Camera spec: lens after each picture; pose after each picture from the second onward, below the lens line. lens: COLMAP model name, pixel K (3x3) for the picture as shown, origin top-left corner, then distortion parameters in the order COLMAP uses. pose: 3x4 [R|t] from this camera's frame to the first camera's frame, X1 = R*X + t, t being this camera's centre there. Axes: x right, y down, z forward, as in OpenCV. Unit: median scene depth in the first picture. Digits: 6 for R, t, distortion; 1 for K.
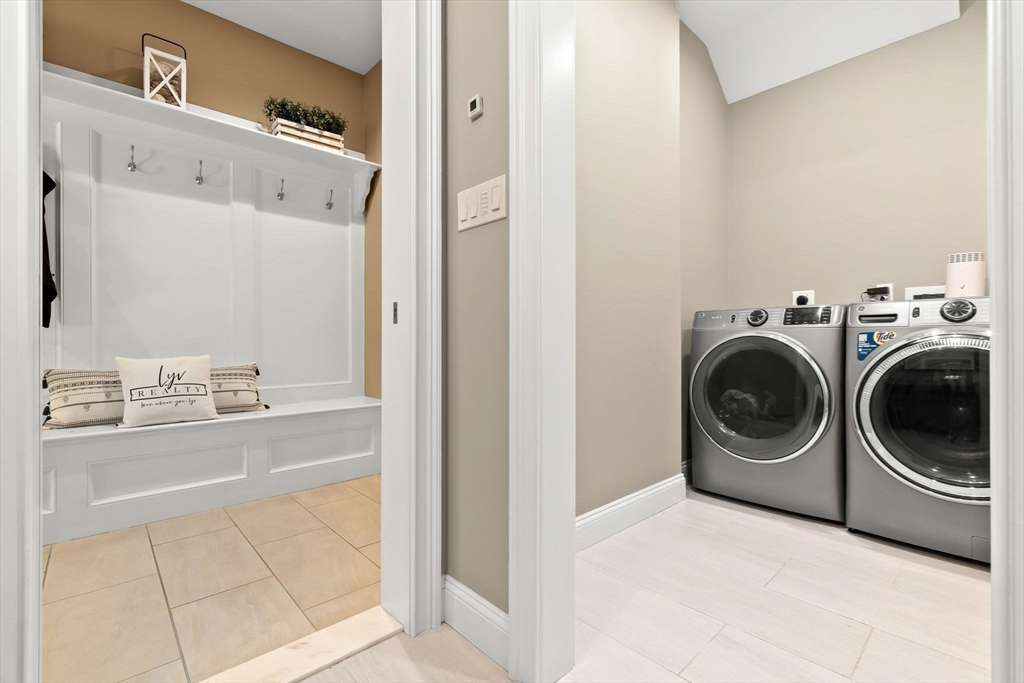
lens RADIAL K [[449.0, 0, 517.7], [0, 449.0, 340.0], [0, 0, 1]] dist [-0.003445, -0.000049]
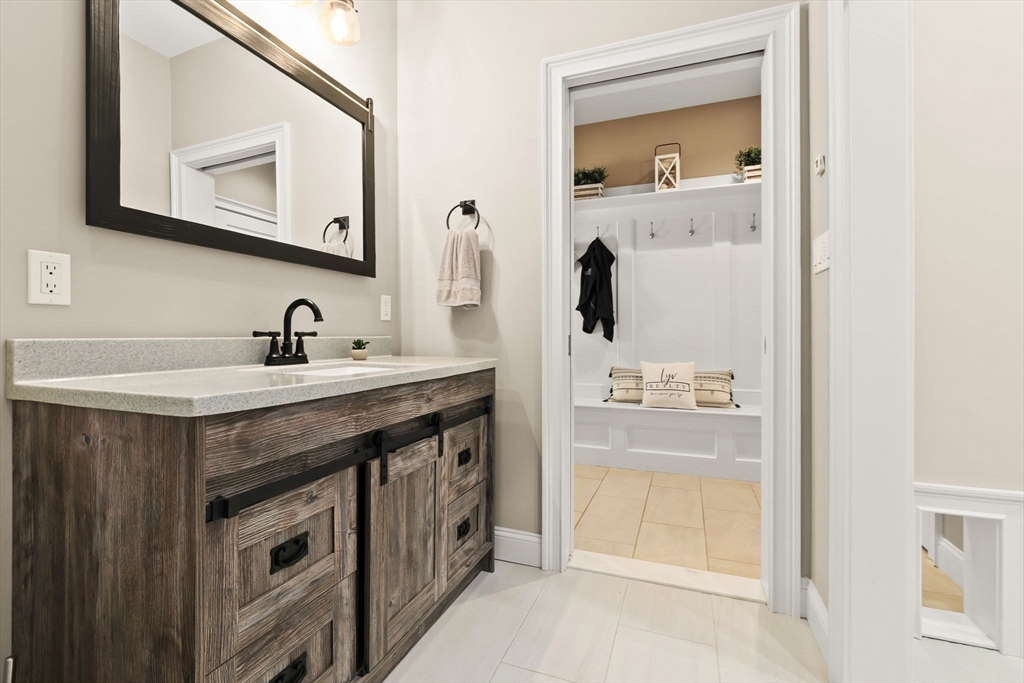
lens RADIAL K [[449.0, 0, 517.7], [0, 449.0, 340.0], [0, 0, 1]] dist [-0.003445, -0.000049]
pose [[0.447782, 0.011273, -0.894072, 0.309929], [-0.000698, 0.999925, 0.012258, -0.053752], [0.894142, -0.004865, 0.447756, -0.092609]]
